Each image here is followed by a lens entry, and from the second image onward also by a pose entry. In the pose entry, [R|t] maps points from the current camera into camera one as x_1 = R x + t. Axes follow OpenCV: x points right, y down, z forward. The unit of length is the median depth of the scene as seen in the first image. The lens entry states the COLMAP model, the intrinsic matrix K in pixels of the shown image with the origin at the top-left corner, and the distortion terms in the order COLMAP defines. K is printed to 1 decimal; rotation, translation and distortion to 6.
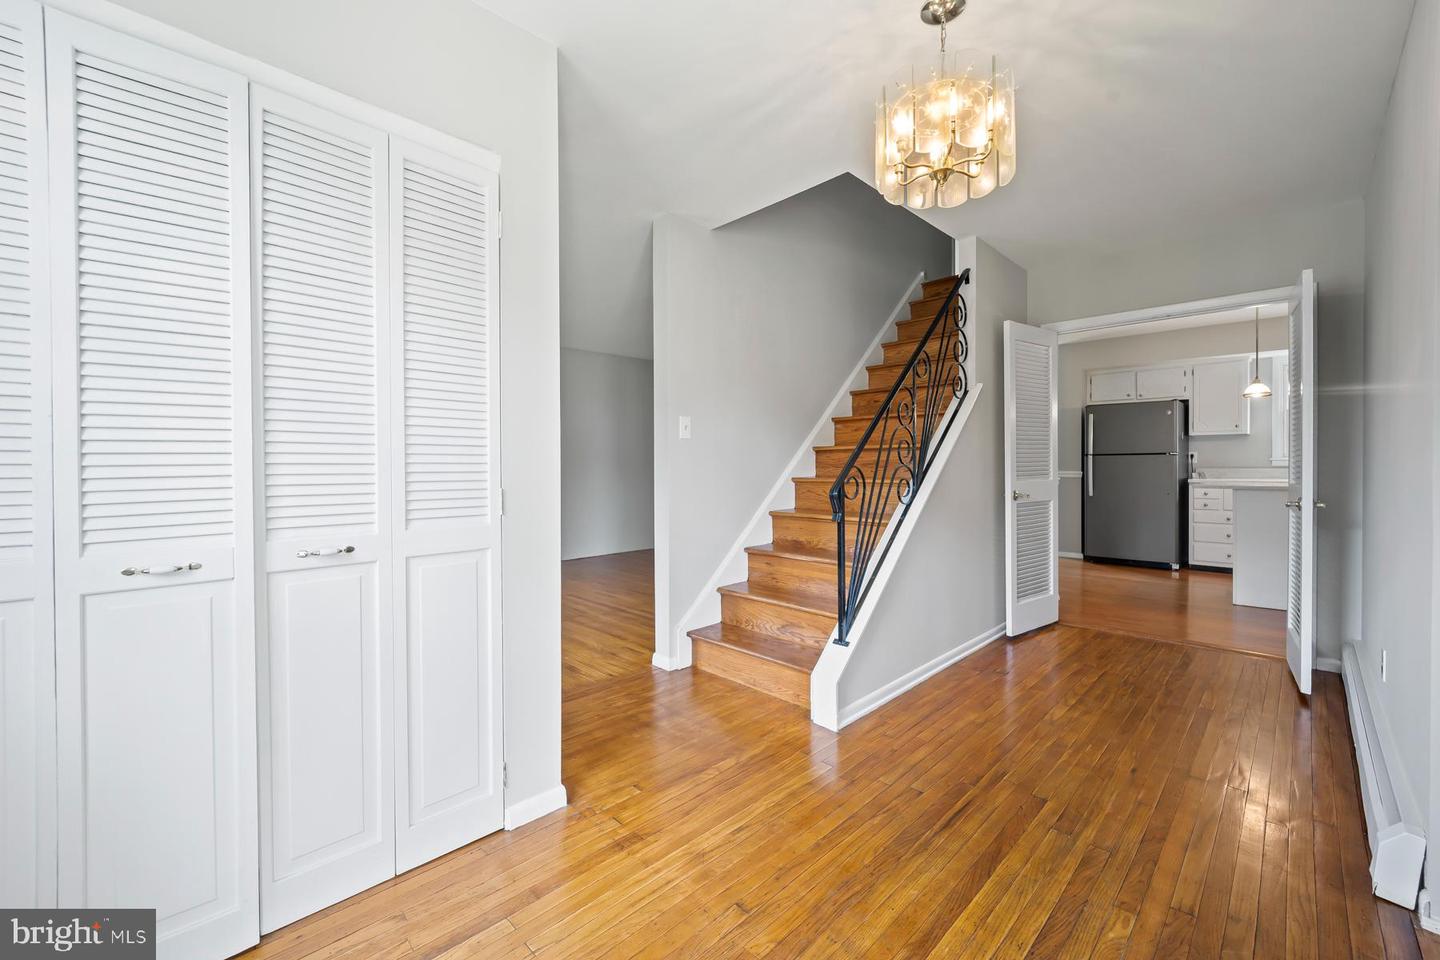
lens RADIAL K [[588.2, 0, 719.0], [0, 588.2, 470.3], [0, 0, 1]] dist [-0.002100, -0.000740]
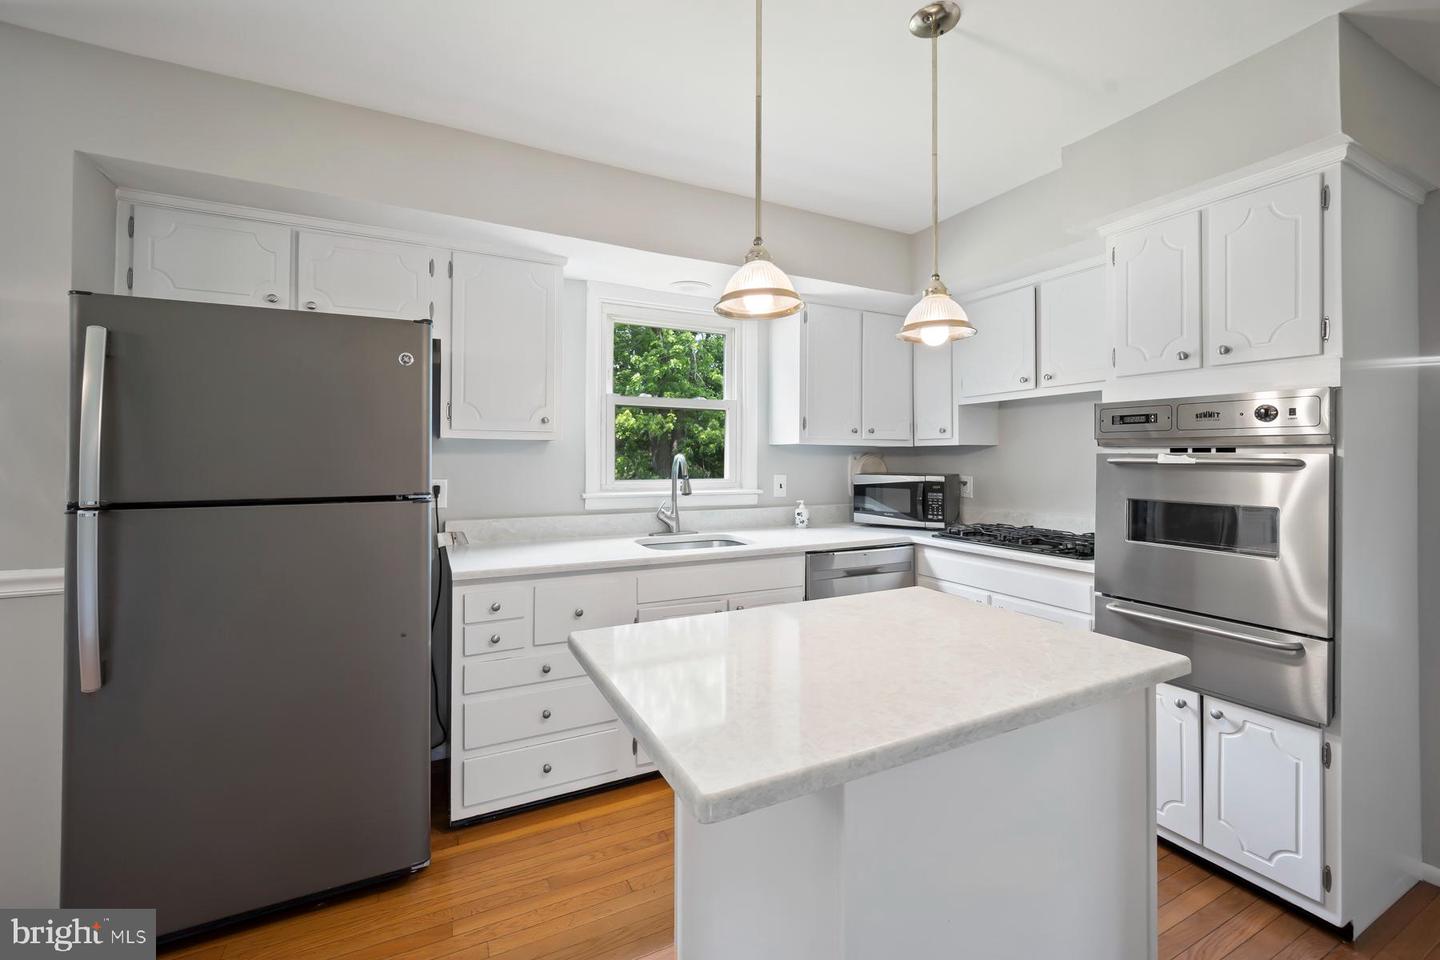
lens RADIAL K [[588.2, 0, 726.5], [0, 588.2, 451.9], [0, 0, 1]] dist [-0.002100, -0.000740]
pose [[0.301322, 0.014426, 0.953413, 0.494803], [0.000964, 0.999880, -0.015434, -0.043962], [-0.953522, 0.005570, 0.301272, 0.704898]]
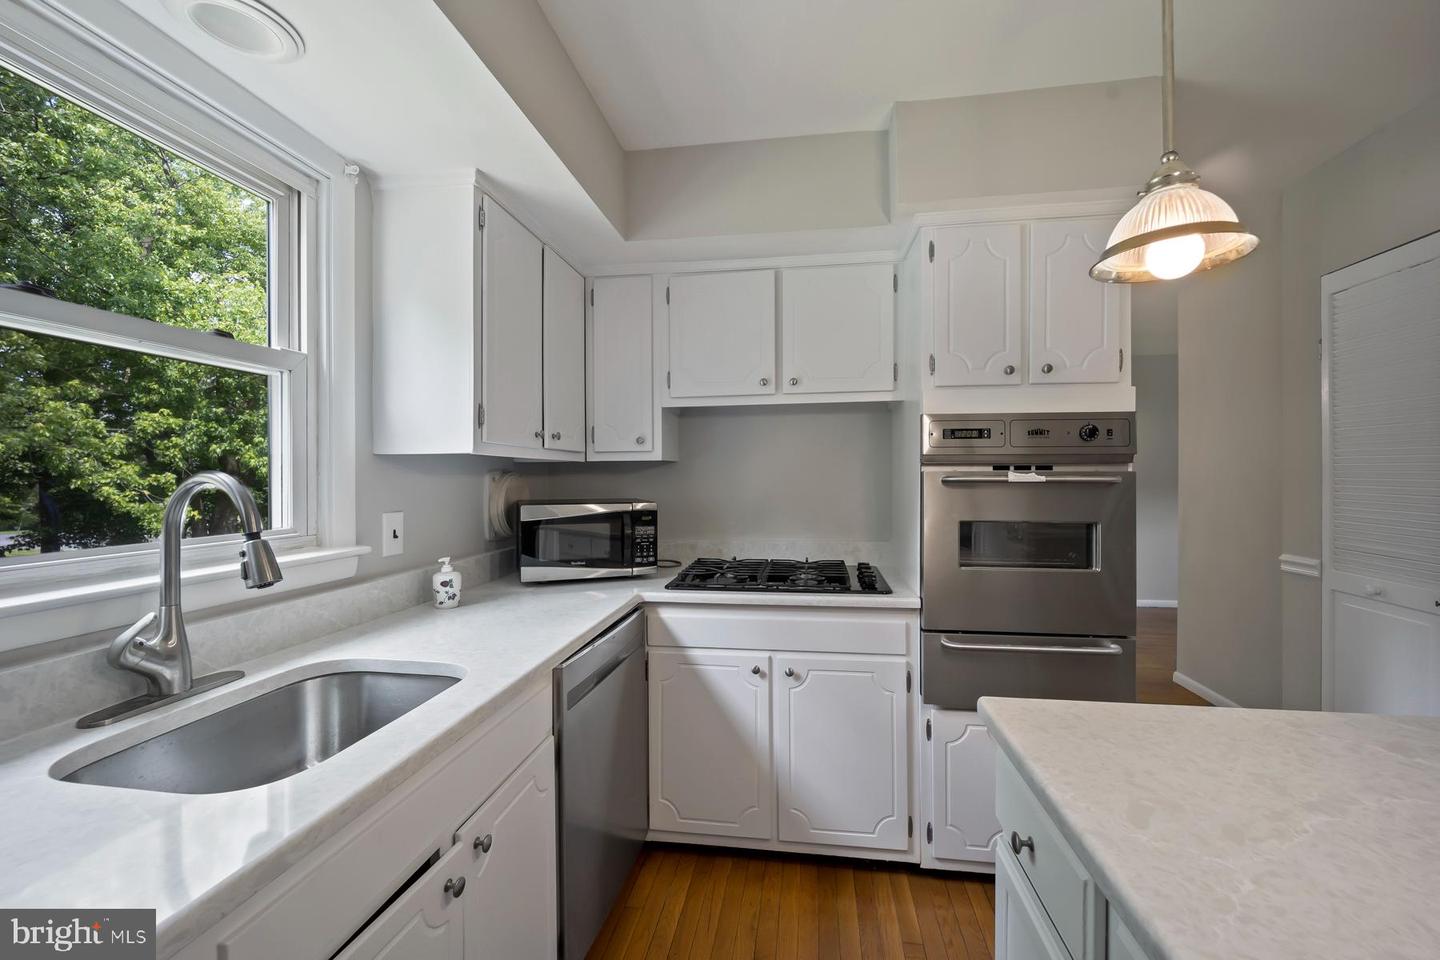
lens RADIAL K [[588.2, 0, 719.5], [0, 588.2, 475.5], [0, 0, 1]] dist [-0.002100, -0.000740]
pose [[-0.594722, 0.006514, 0.803905, 0.703652], [0.012104, 0.999926, 0.000853, -0.047416], [-0.803841, 0.010238, -0.594757, 0.860963]]
